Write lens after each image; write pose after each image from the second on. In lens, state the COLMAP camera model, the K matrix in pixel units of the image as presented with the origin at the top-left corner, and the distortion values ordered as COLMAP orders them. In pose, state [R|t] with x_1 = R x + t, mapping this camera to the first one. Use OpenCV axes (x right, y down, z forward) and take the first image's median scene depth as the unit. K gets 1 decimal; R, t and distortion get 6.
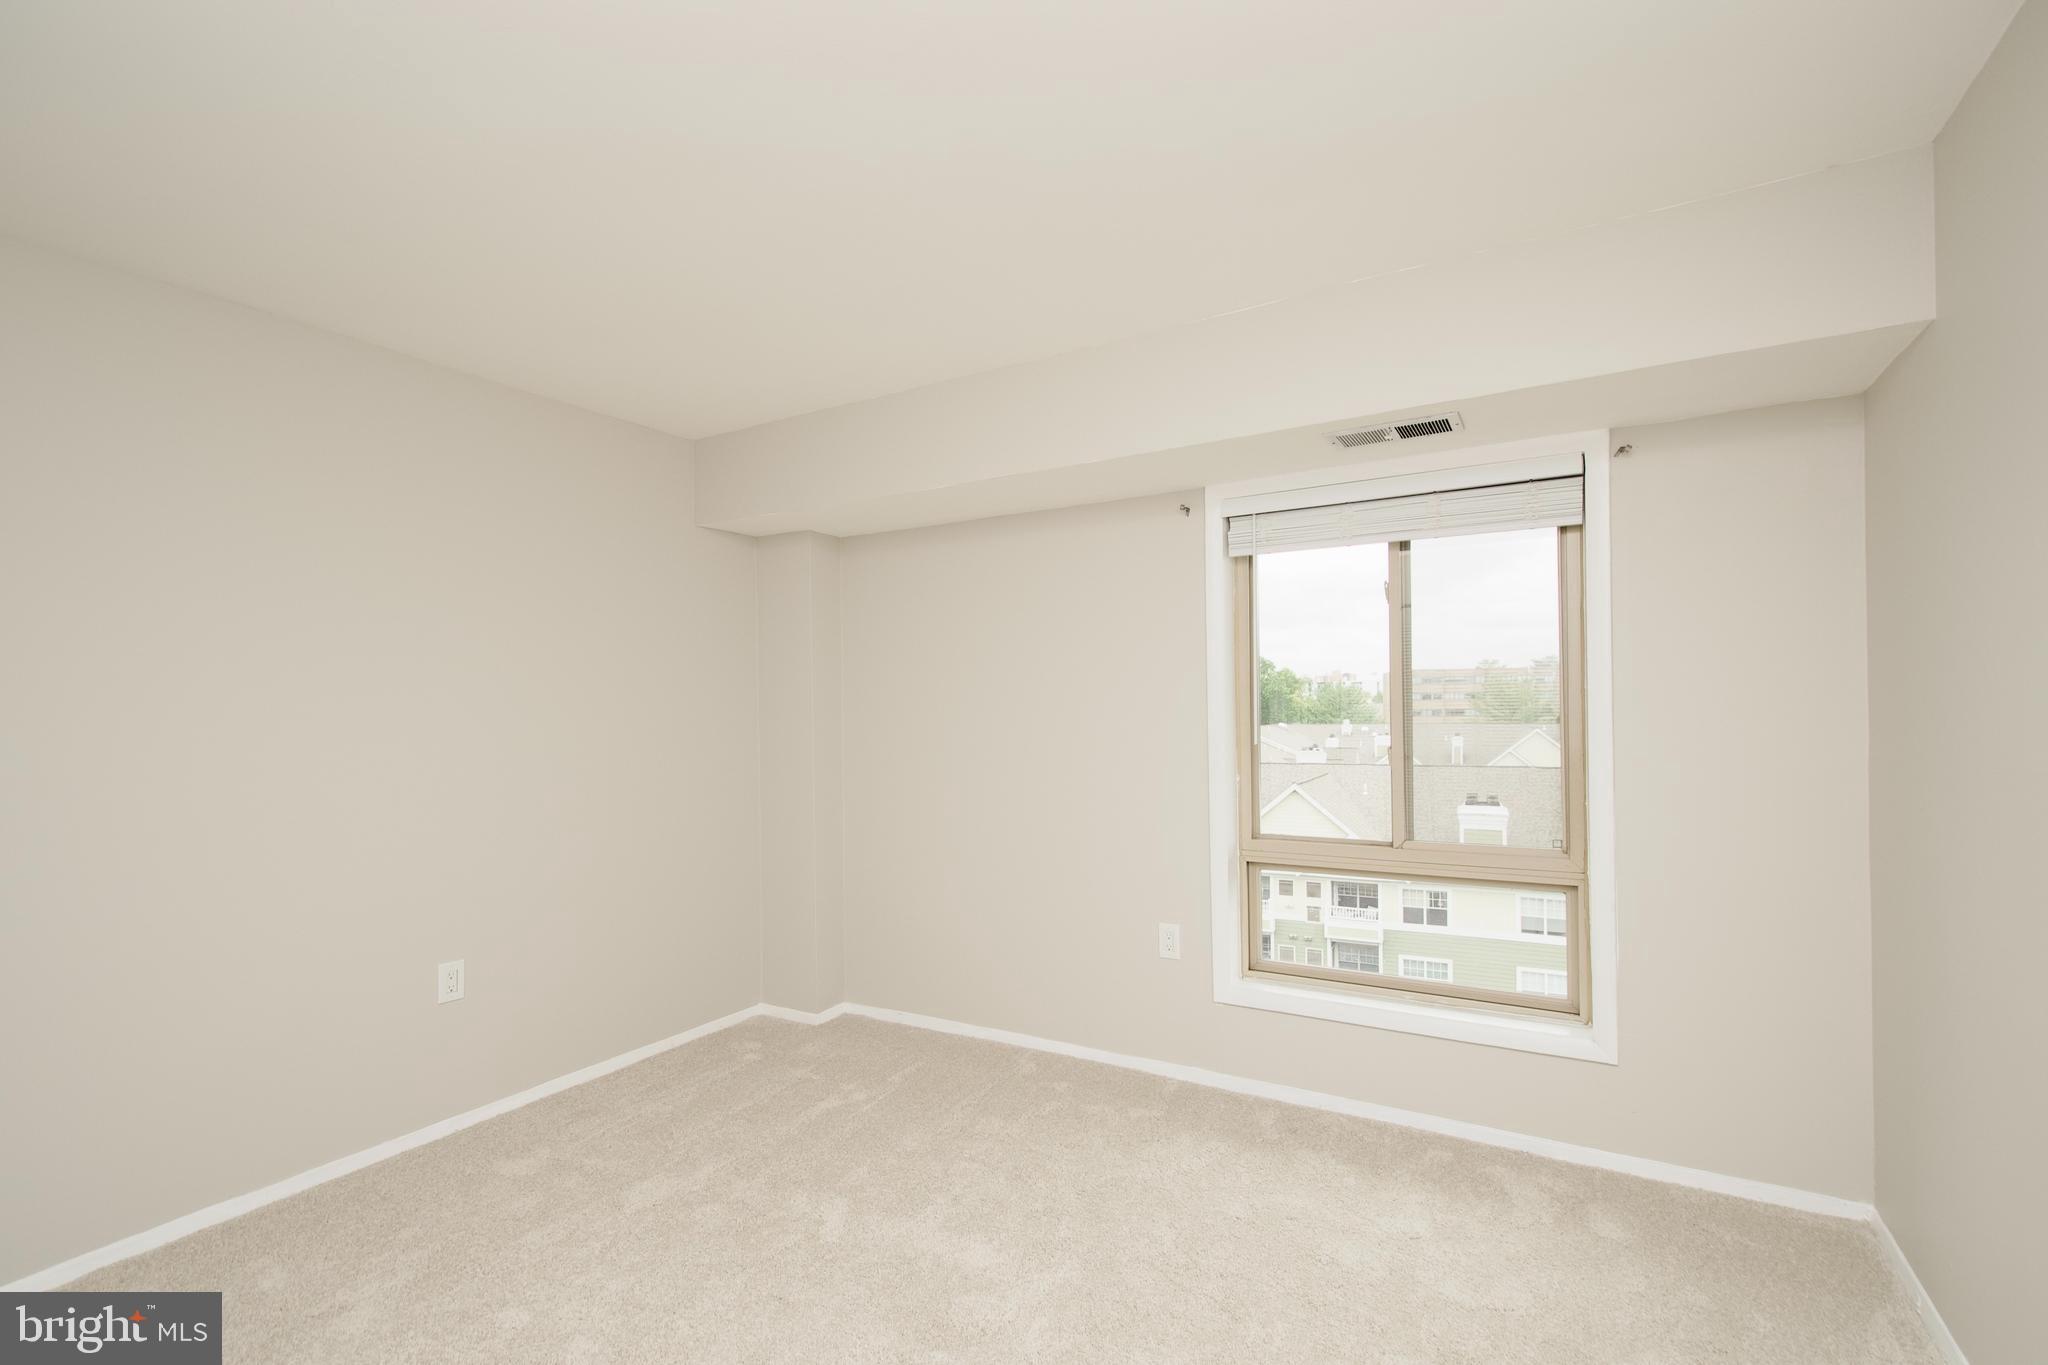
lens RADIAL K [[910.4, 0, 1038.3], [0, 910.4, 712.0], [0, 0, 1]] dist [0.014046, -0.010216]
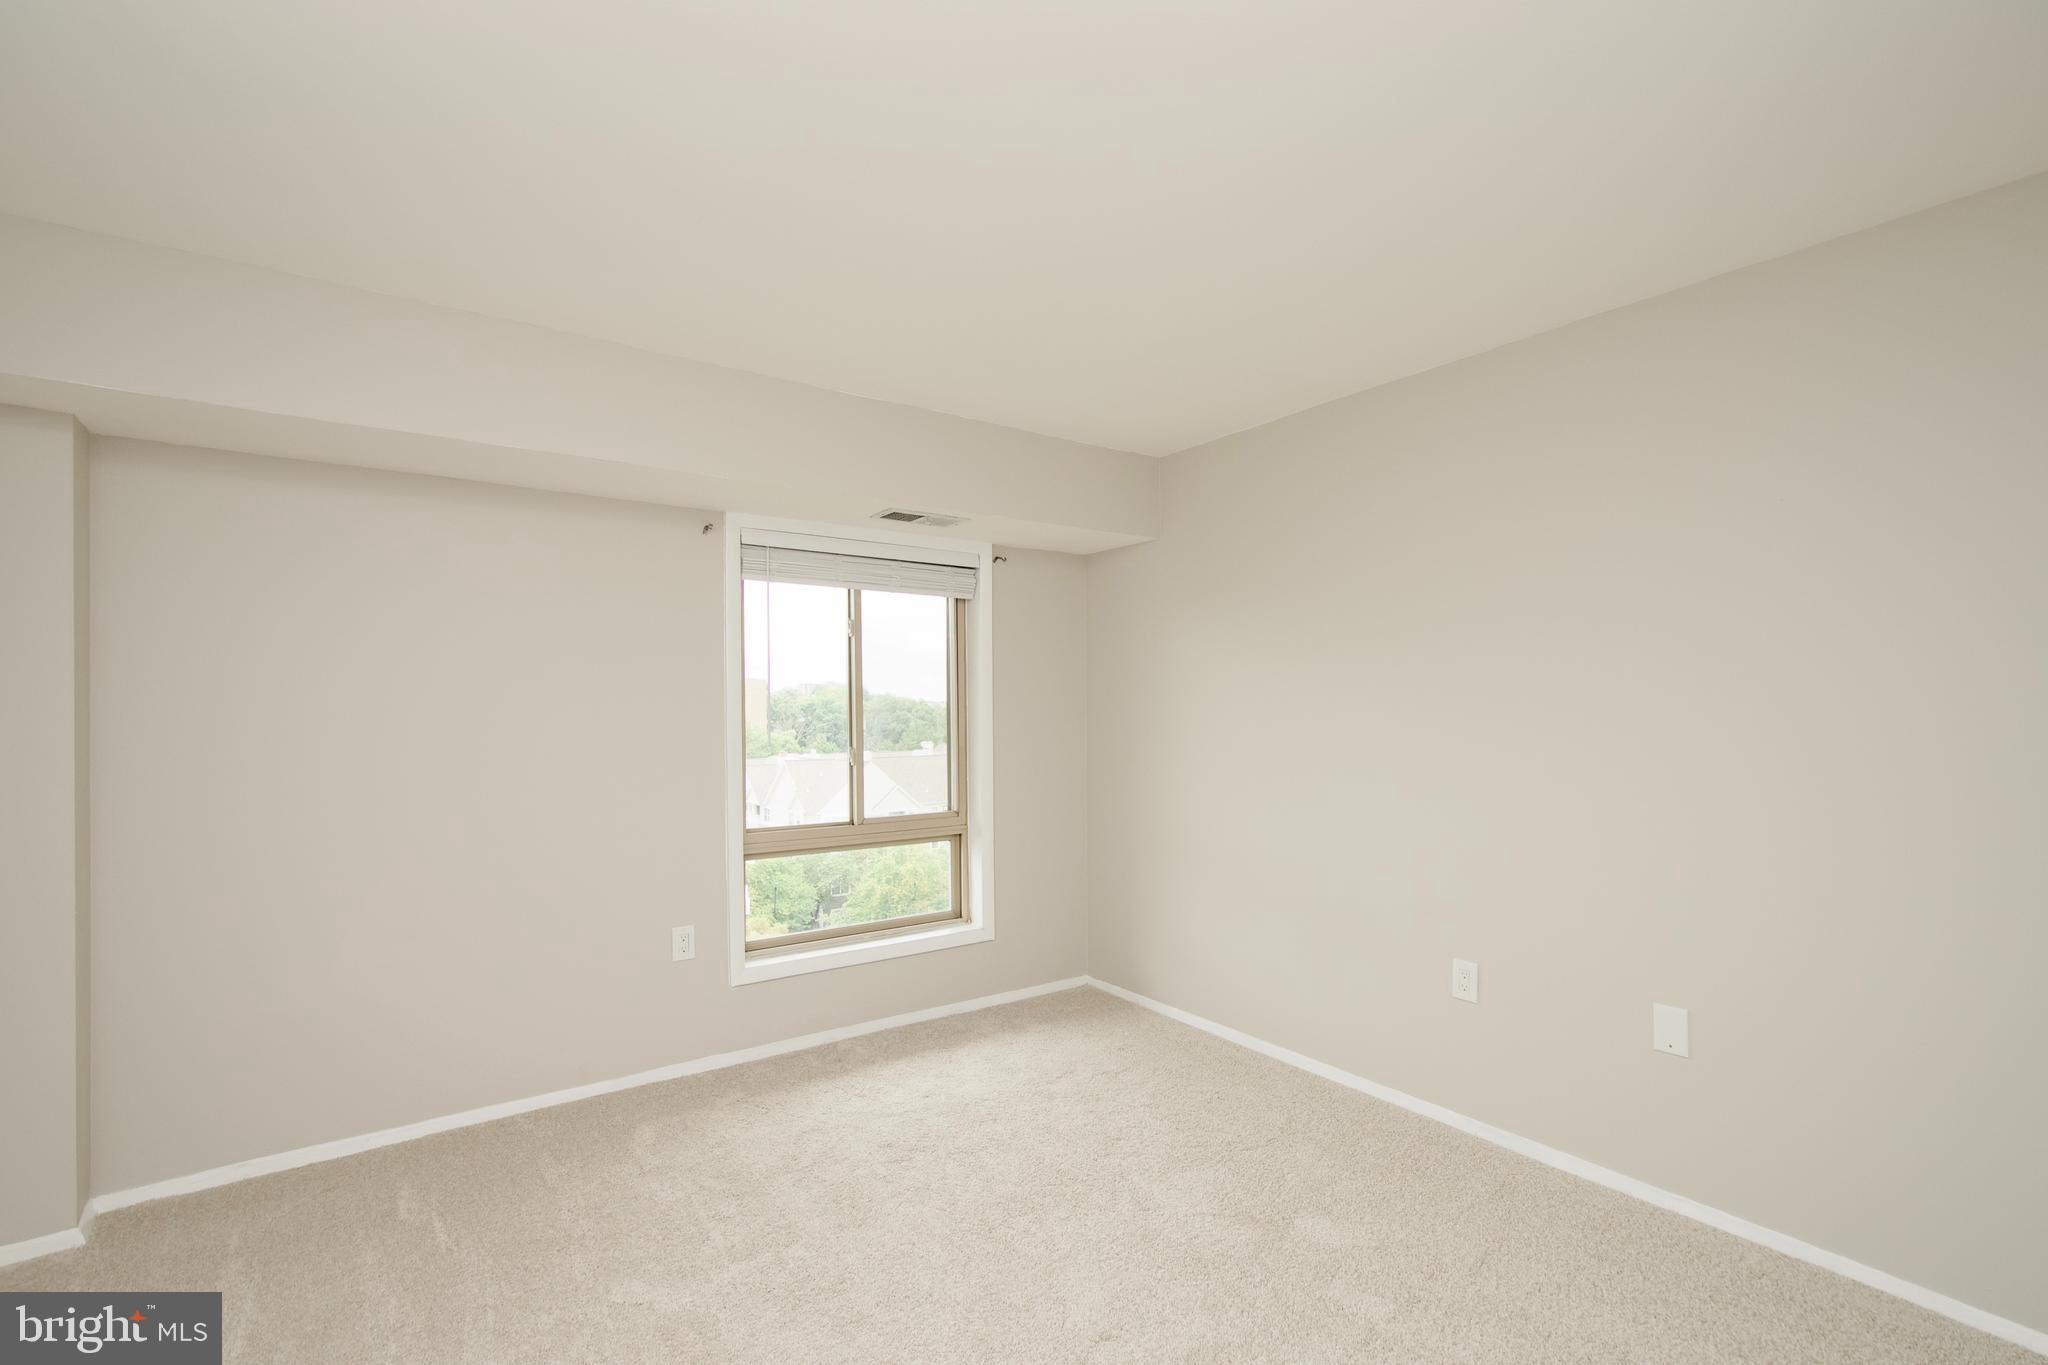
lens RADIAL K [[910.4, 0, 1038.3], [0, 910.4, 712.0], [0, 0, 1]] dist [0.014046, -0.010216]
pose [[0.402538, -0.005271, 0.915388, -0.729511], [-0.017191, 0.999764, 0.013316, -0.036828], [-0.915242, -0.021097, 0.402353, 0.257527]]
